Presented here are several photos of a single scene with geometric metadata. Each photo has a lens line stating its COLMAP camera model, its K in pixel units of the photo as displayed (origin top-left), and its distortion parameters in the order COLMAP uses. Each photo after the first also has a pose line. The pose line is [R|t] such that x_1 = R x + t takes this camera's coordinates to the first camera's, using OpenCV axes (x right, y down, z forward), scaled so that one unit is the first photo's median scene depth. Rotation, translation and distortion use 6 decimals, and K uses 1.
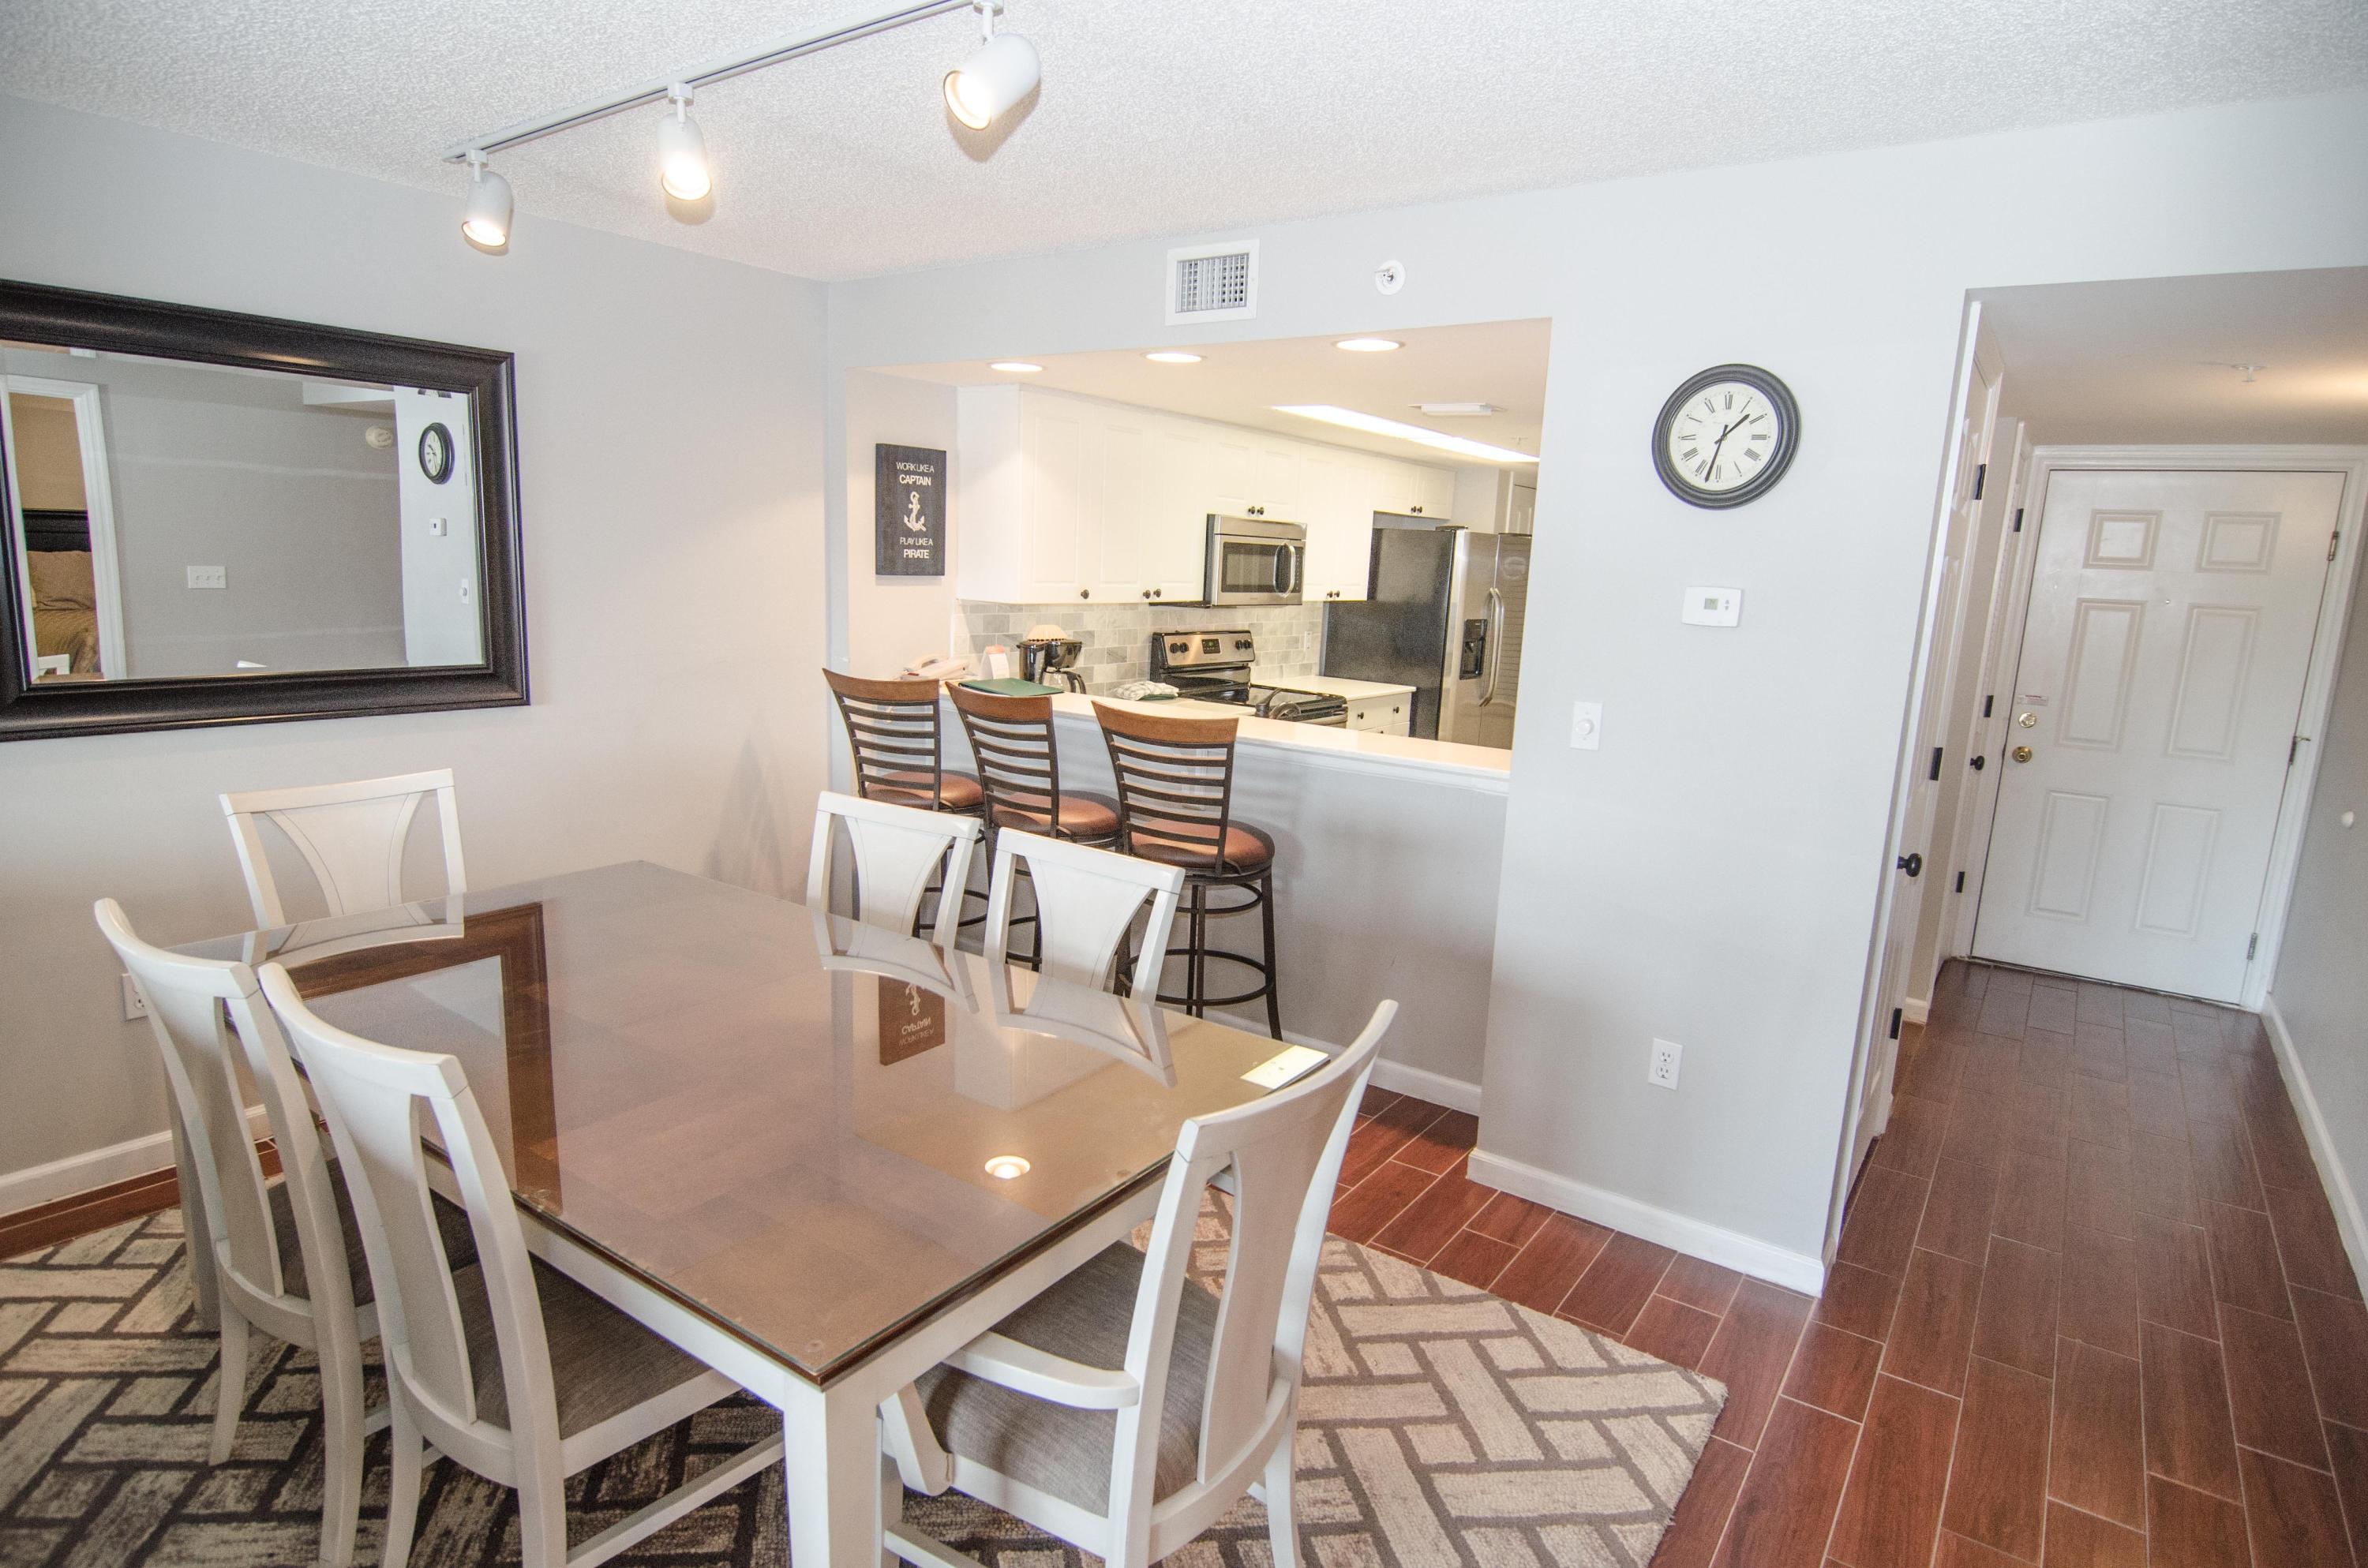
lens RADIAL K [[1257.2, 0, 1193.0], [0, 1257.2, 775.1], [0, 0, 1]] dist [-0.008985, -0.009665]
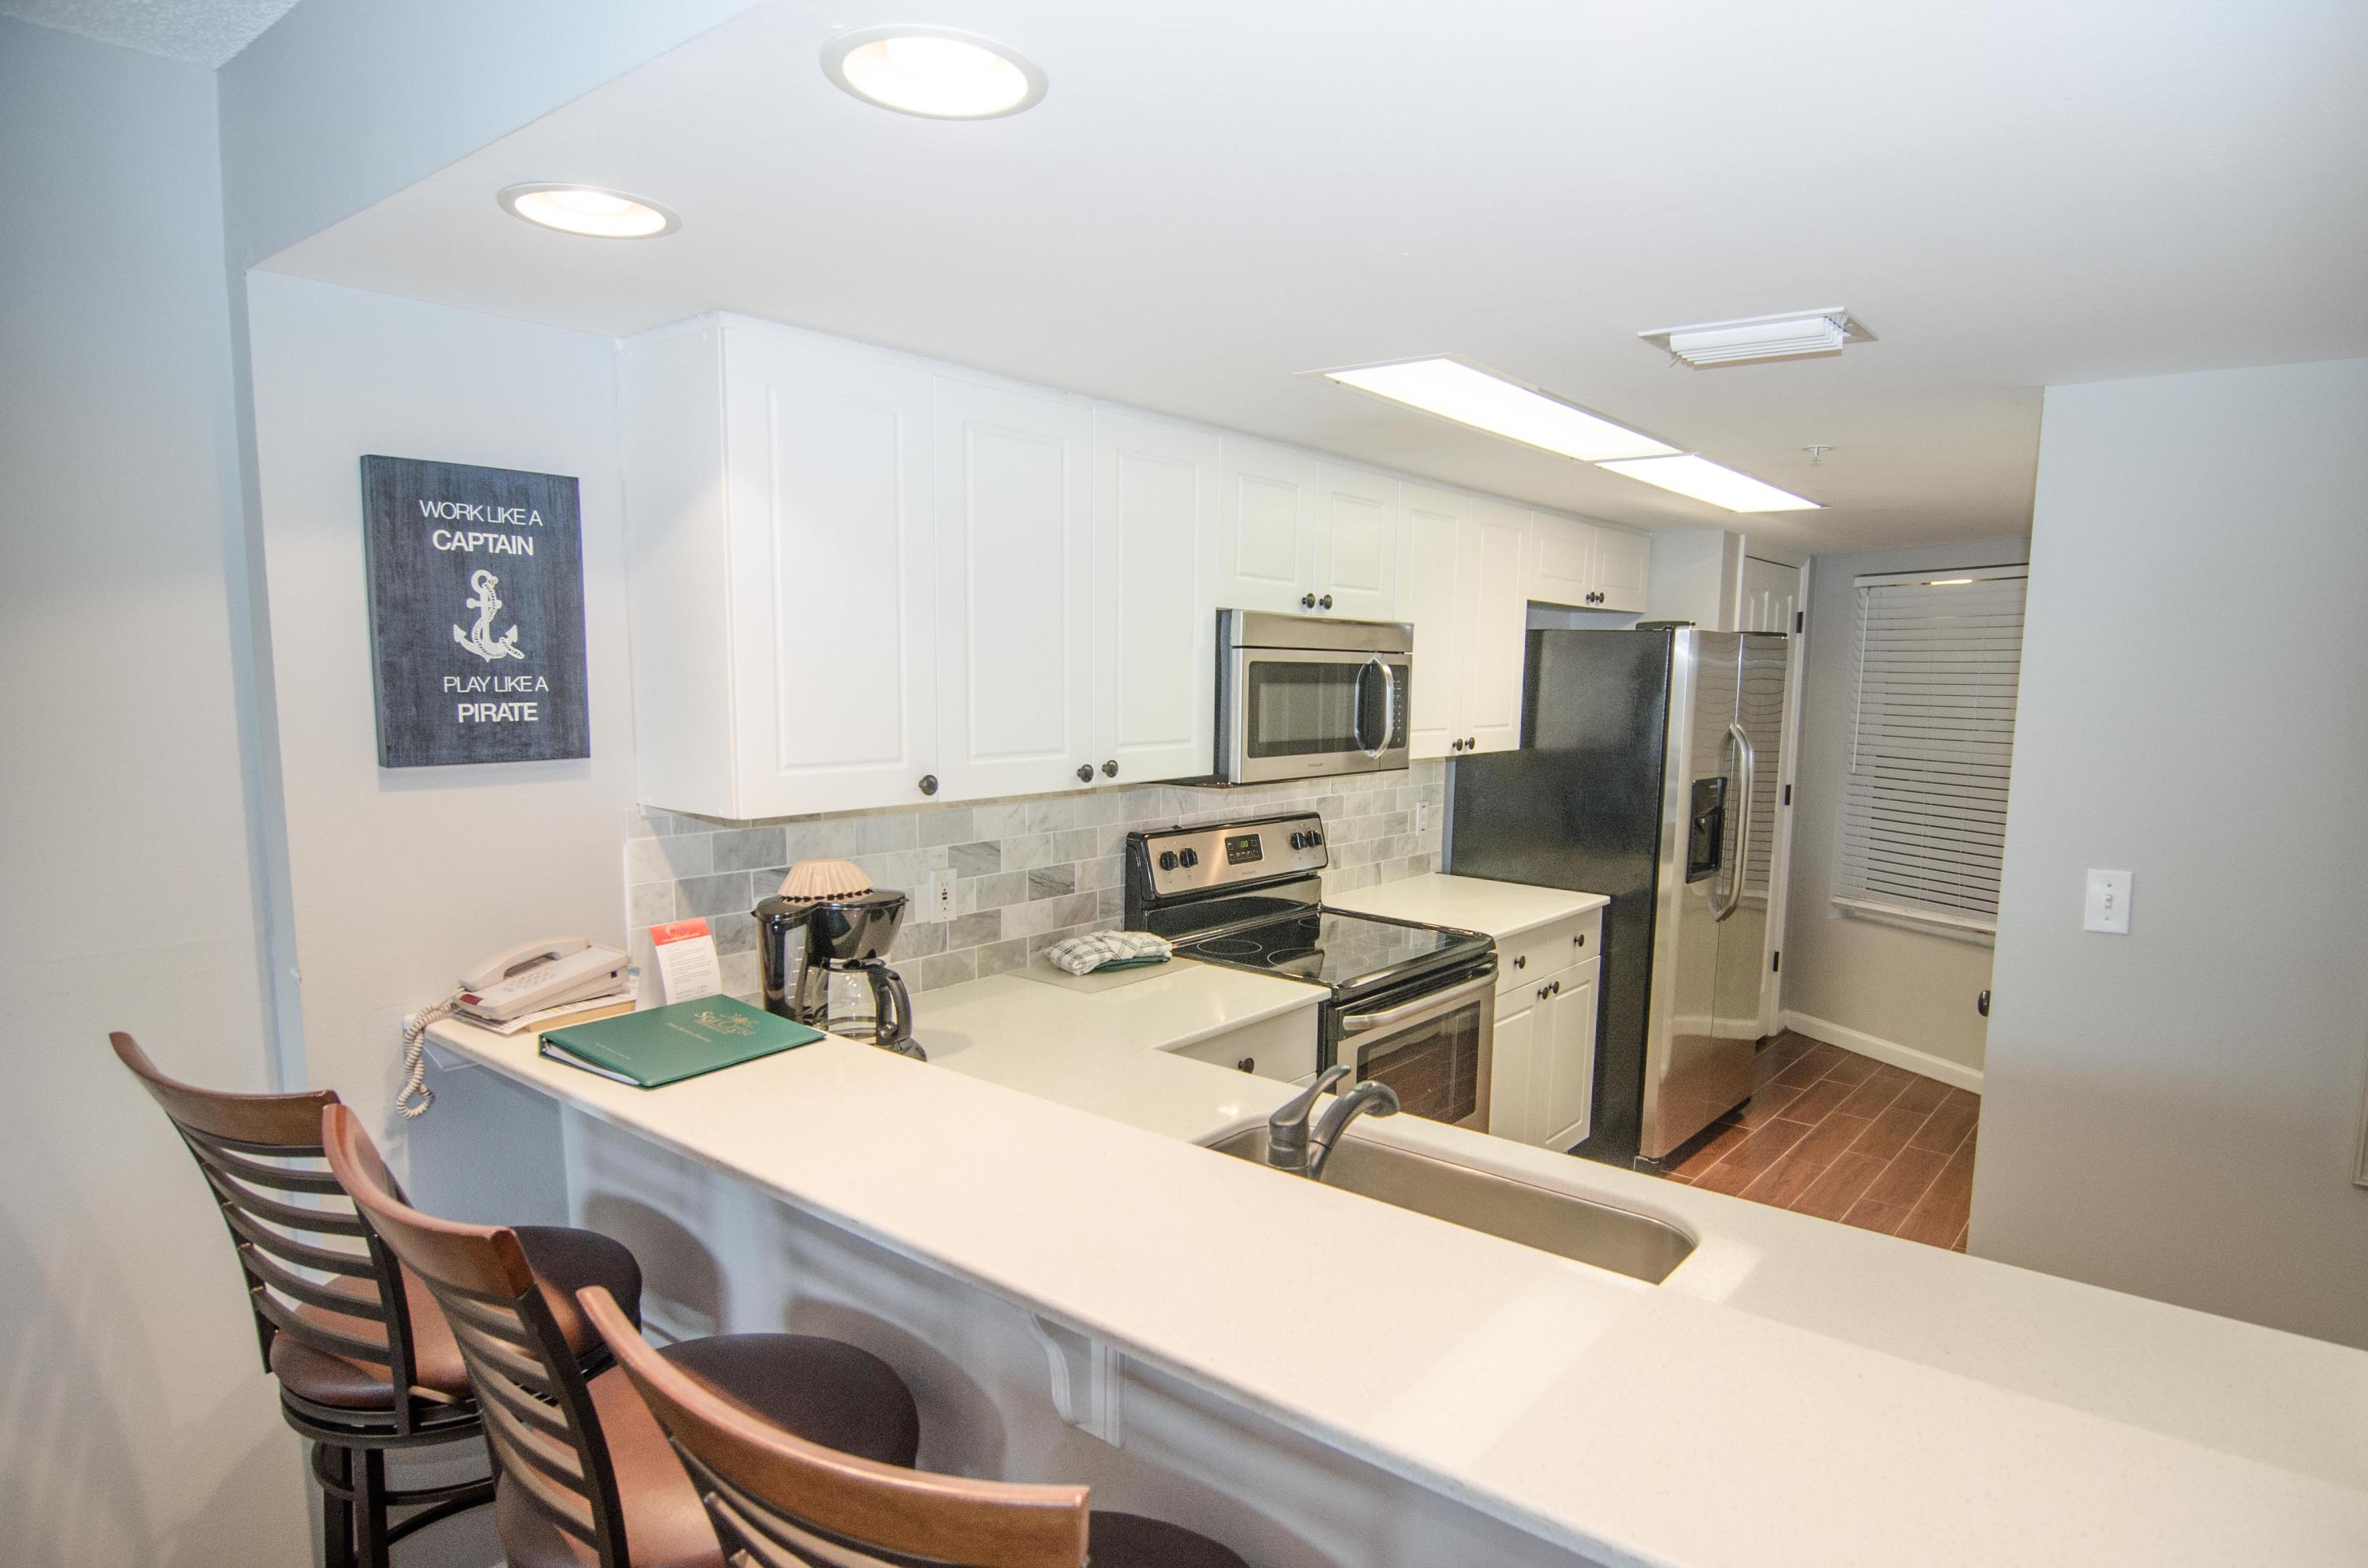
lens RADIAL K [[1257.2, 0, 1220.2], [0, 1257.2, 825.1], [0, 0, 1]] dist [-0.008985, -0.009665]
pose [[0.997163, -0.023011, -0.071663, 0.045857], [0.019109, 0.998322, -0.054668, -0.087148], [0.072801, 0.053144, 0.995930, 0.471631]]
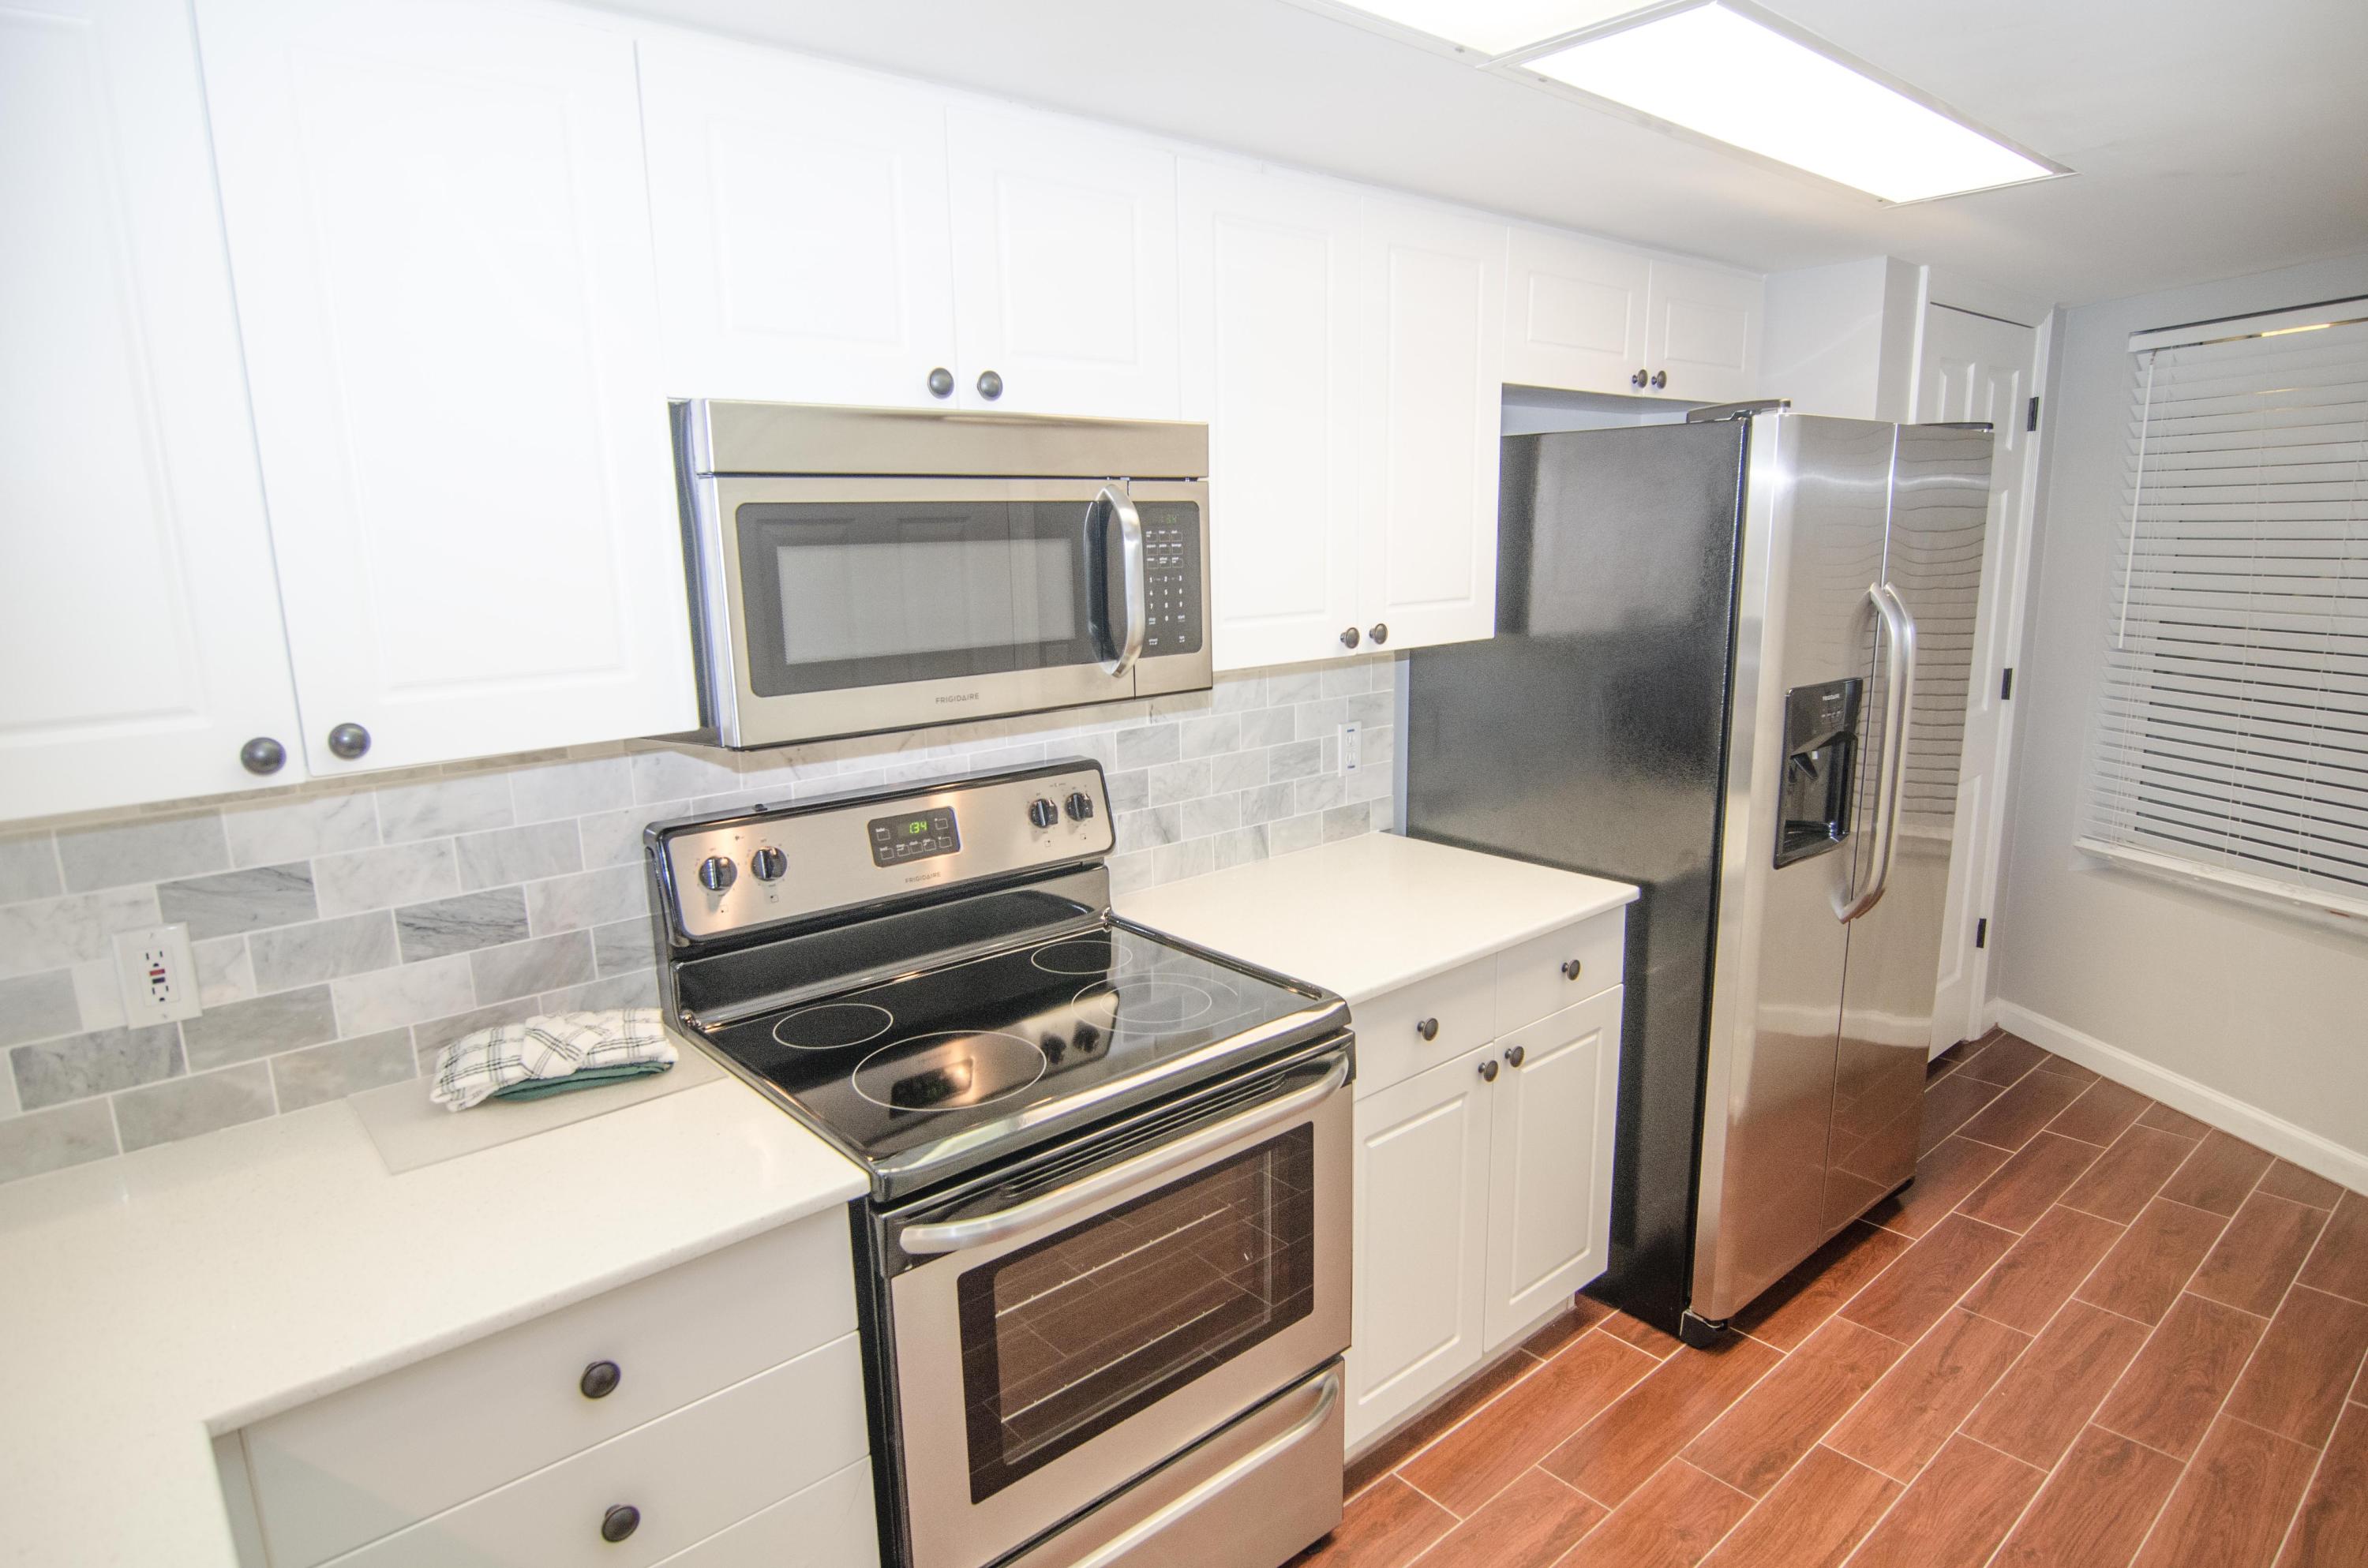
lens RADIAL K [[1259.2, 0, 1193.8], [0, 1259.2, 777.8], [0, 0, 1]] dist [-0.011457, -0.002852]
pose [[0.968005, -0.021241, -0.250031, 0.170707], [0.025432, 0.999585, 0.013541, -0.125809], [0.249640, -0.019466, 0.968143, 0.744664]]
